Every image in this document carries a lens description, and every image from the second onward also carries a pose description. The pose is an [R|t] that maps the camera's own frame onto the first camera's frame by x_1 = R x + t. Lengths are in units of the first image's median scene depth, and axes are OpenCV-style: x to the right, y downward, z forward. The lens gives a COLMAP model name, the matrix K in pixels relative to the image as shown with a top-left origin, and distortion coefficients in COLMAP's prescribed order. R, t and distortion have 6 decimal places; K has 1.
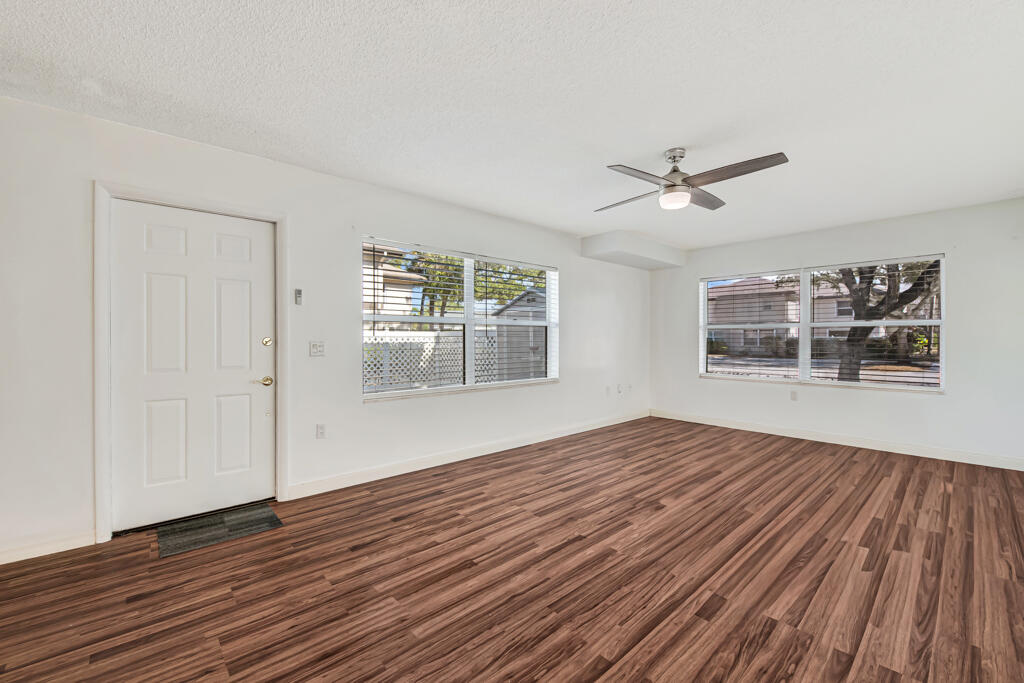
lens RADIAL K [[415.3, 0, 508.8], [0, 415.3, 342.5], [0, 0, 1]] dist [-0.013599, -0.001456]
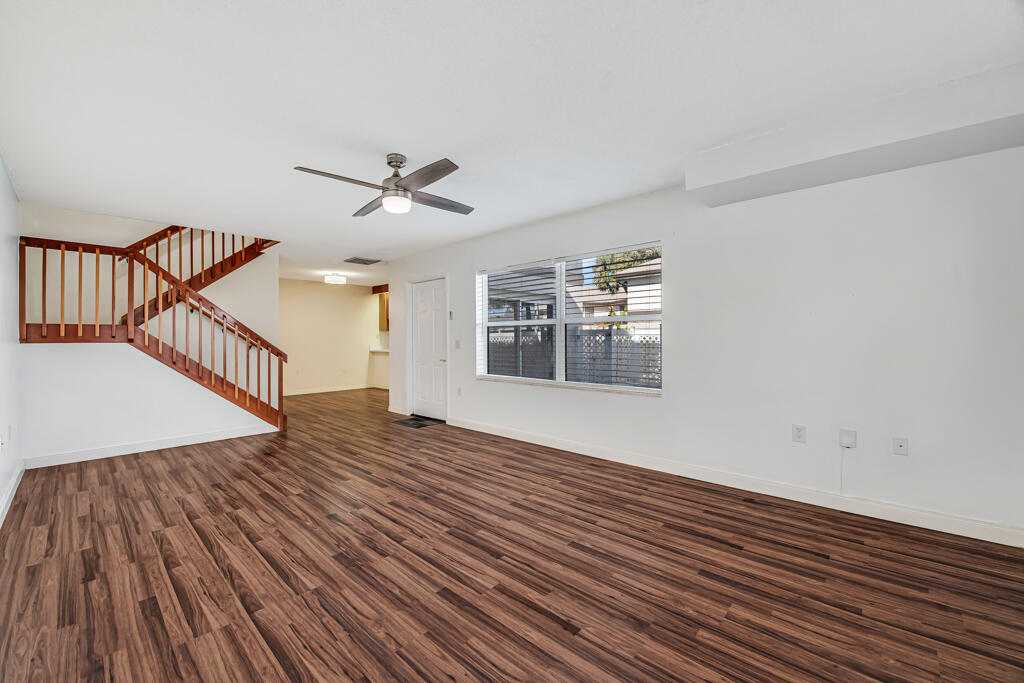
lens RADIAL K [[415.3, 0, 513.7], [0, 415.3, 340.2], [0, 0, 1]] dist [-0.013599, -0.001456]
pose [[0.094184, 0.002813, -0.995551, 1.438142], [-0.002322, 0.999994, 0.002606, -0.009047], [0.995552, 0.002066, 0.094190, 1.166018]]
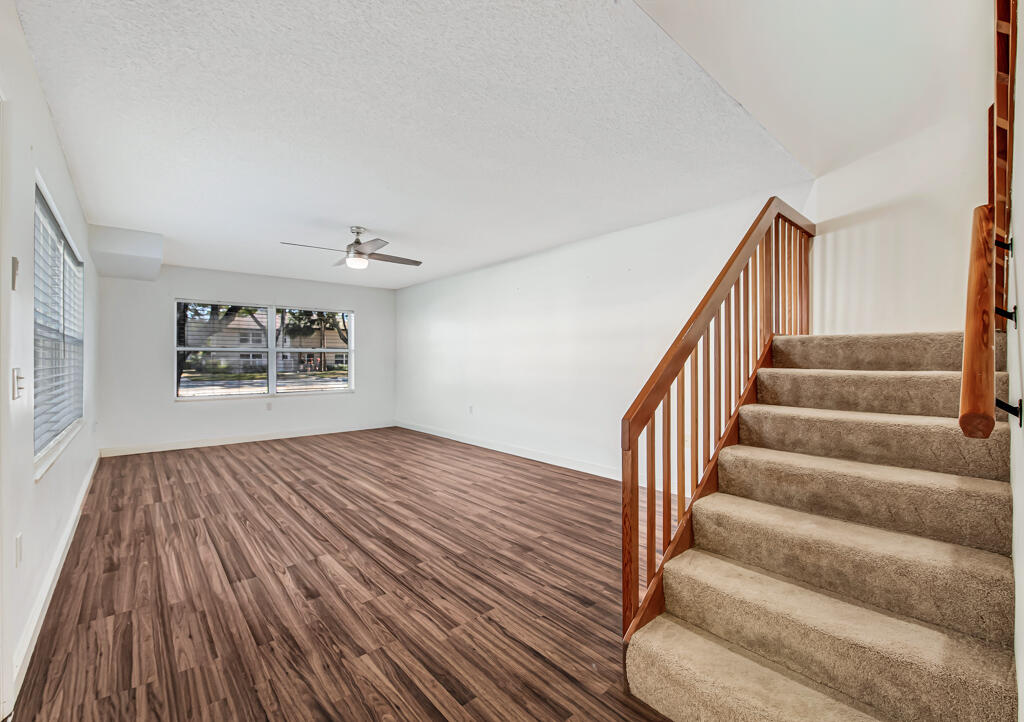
lens RADIAL K [[429.5, 0, 505.3], [0, 429.5, 359.6], [0, 0, 1]] dist [-0.008926, 0.000069]
pose [[0.024906, 0.001861, 0.999688, -1.031982], [0.011402, 0.999933, -0.002146, -0.001848], [-0.999625, 0.011452, 0.024883, 0.449925]]
